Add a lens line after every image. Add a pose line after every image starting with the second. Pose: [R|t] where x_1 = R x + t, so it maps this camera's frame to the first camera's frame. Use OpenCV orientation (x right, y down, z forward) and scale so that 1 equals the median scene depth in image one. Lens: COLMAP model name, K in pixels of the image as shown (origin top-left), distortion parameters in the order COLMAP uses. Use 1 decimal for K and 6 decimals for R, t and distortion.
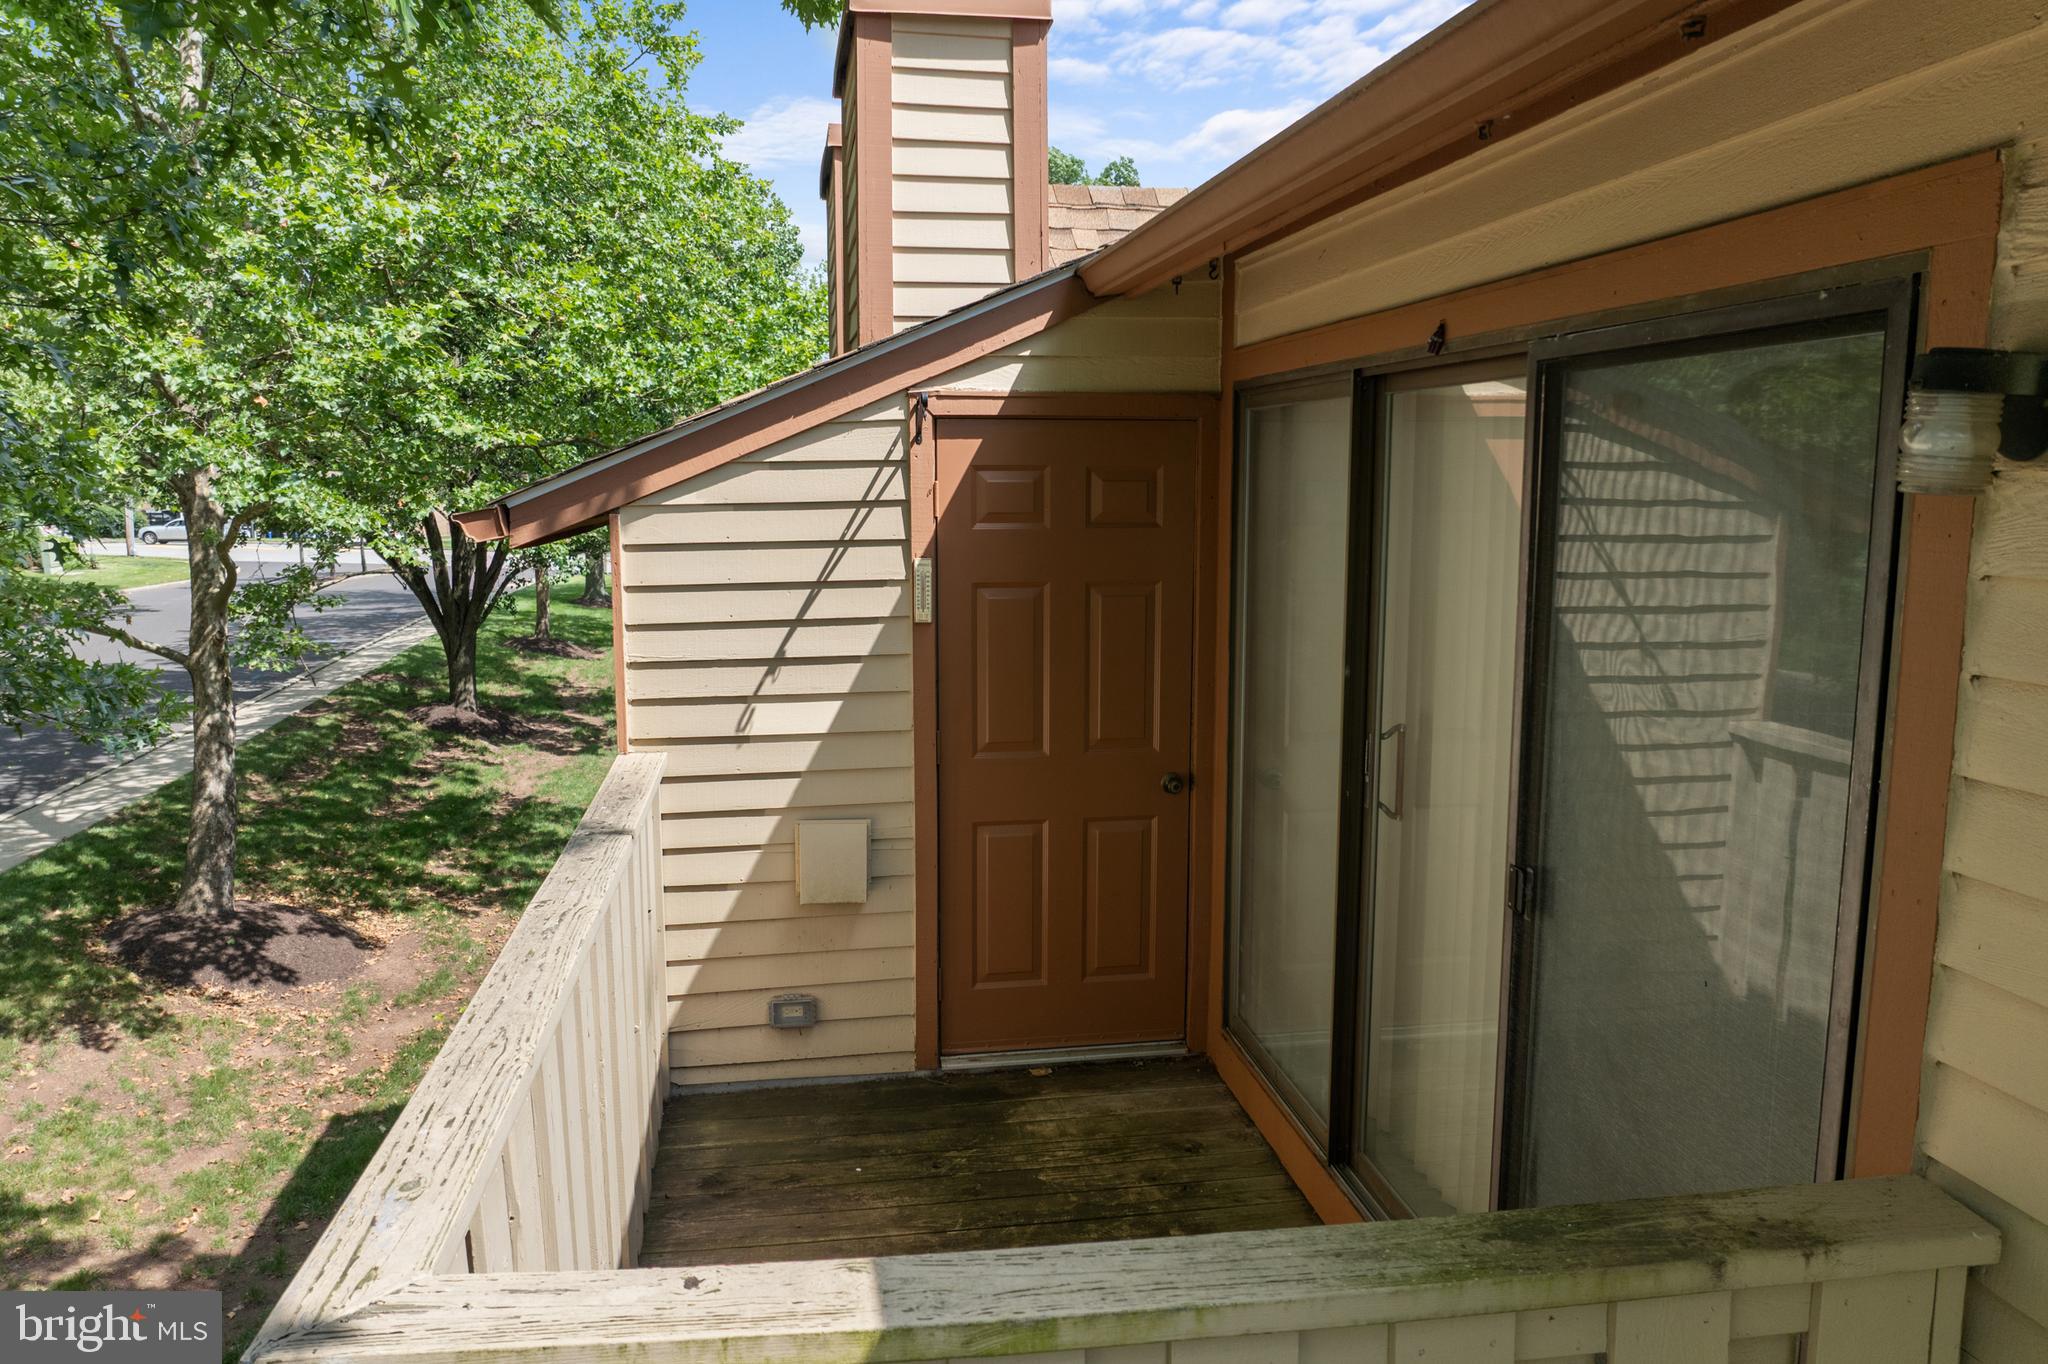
lens RADIAL K [[1421.1, 0, 1024.0], [0, 1421.1, 682.0], [0, 0, 1]] dist [-0.039371, -0.004178]
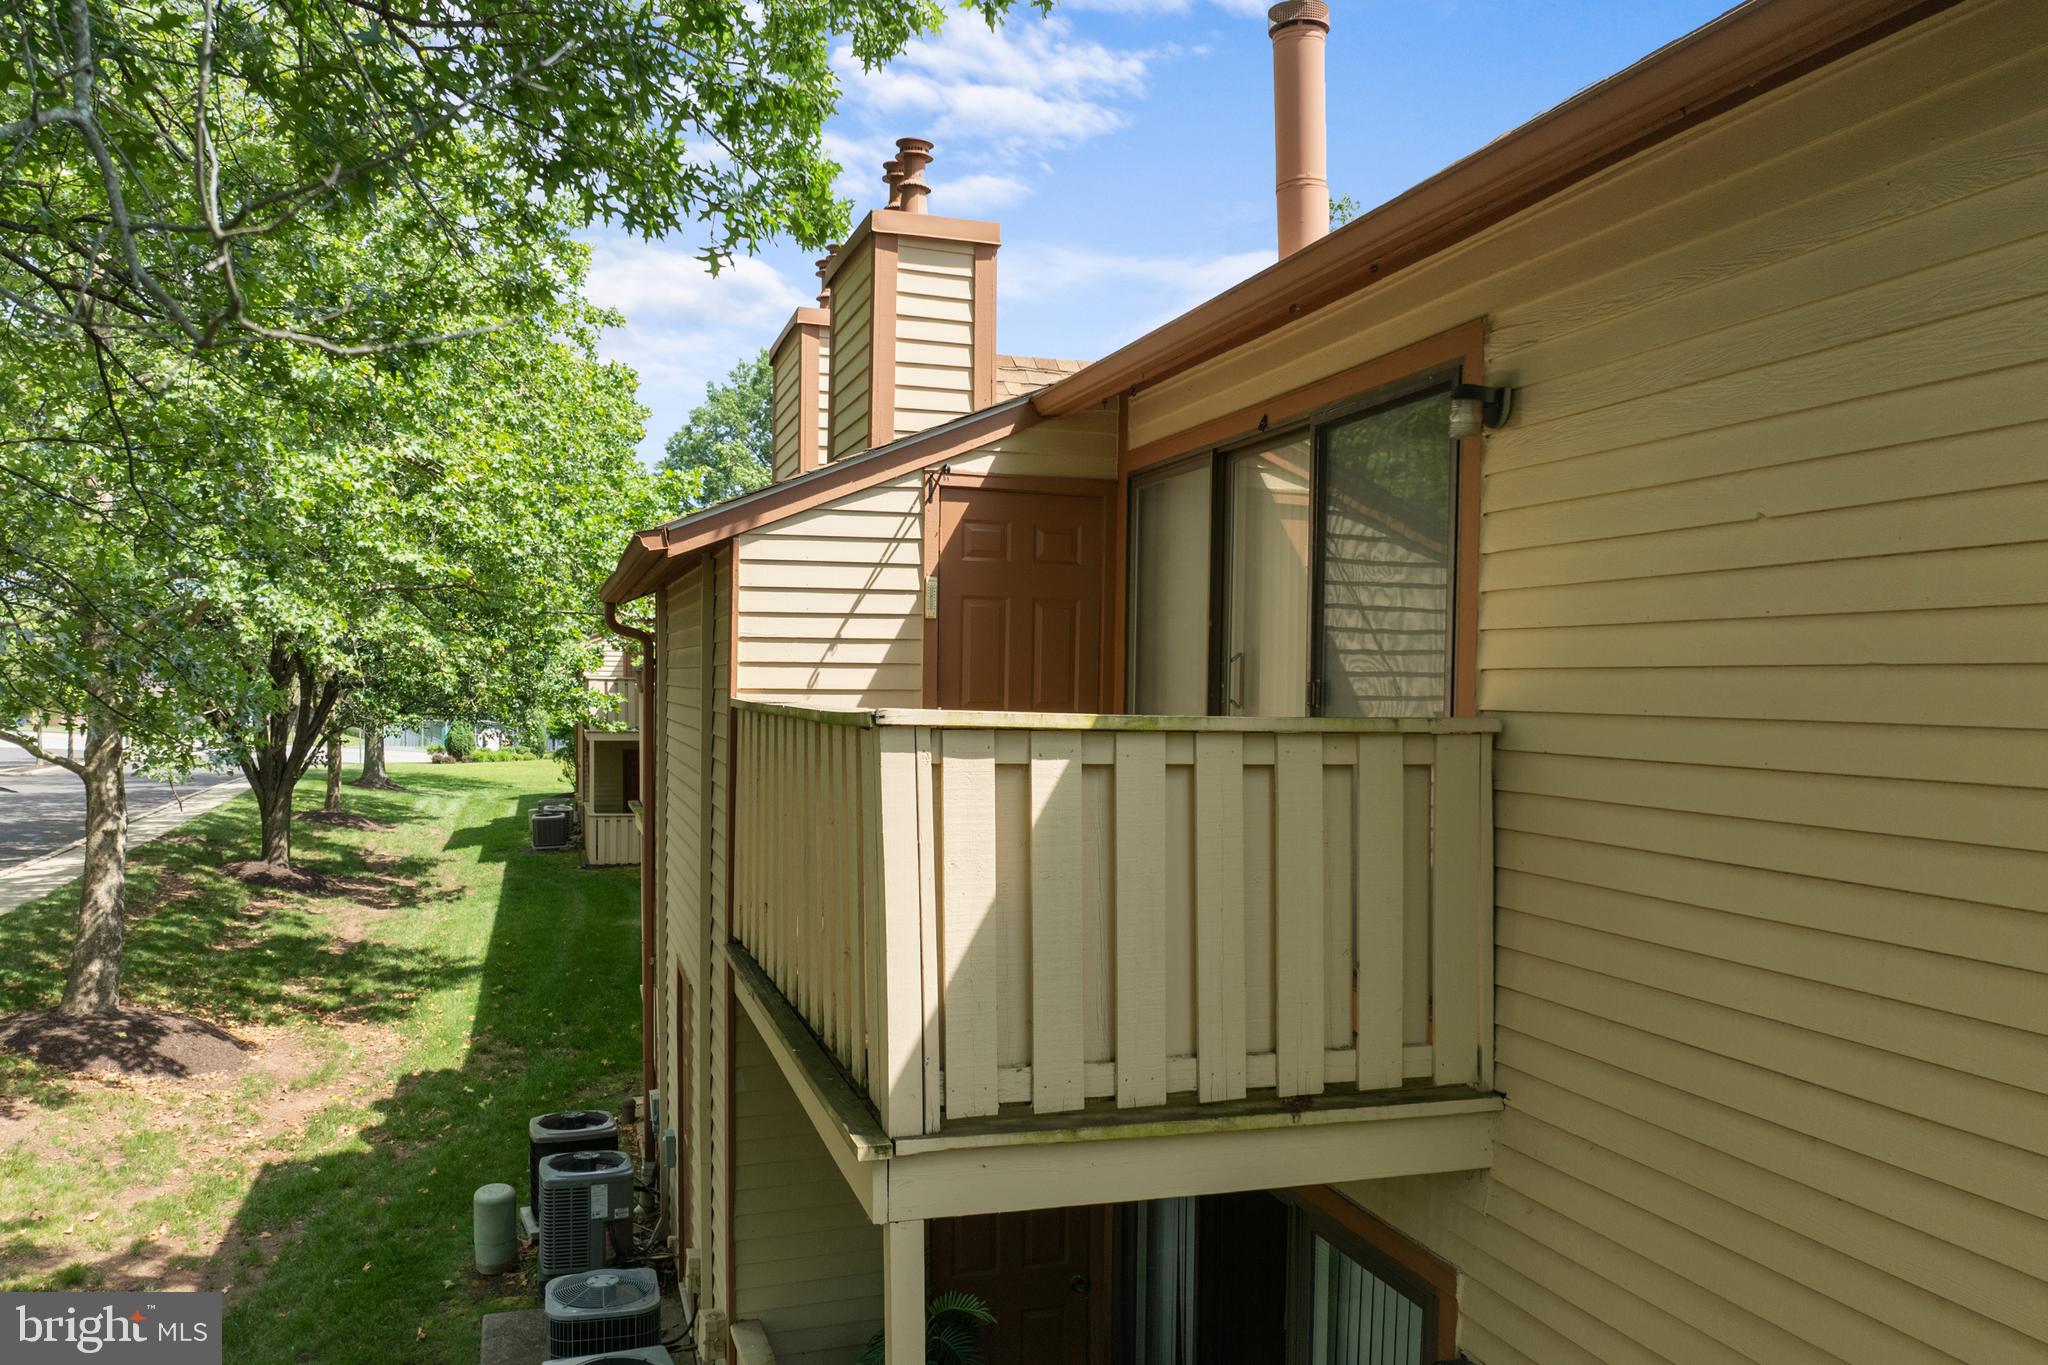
lens RADIAL K [[1440.8, 0, 1016.1], [0, 1440.8, 733.9], [0, 0, 1]] dist [-0.029332, -0.000368]
pose [[0.988798, 0.010984, 0.148857, -0.183355], [0.005085, 0.994231, -0.107140, 0.217882], [-0.149175, 0.106697, 0.983037, -0.463217]]
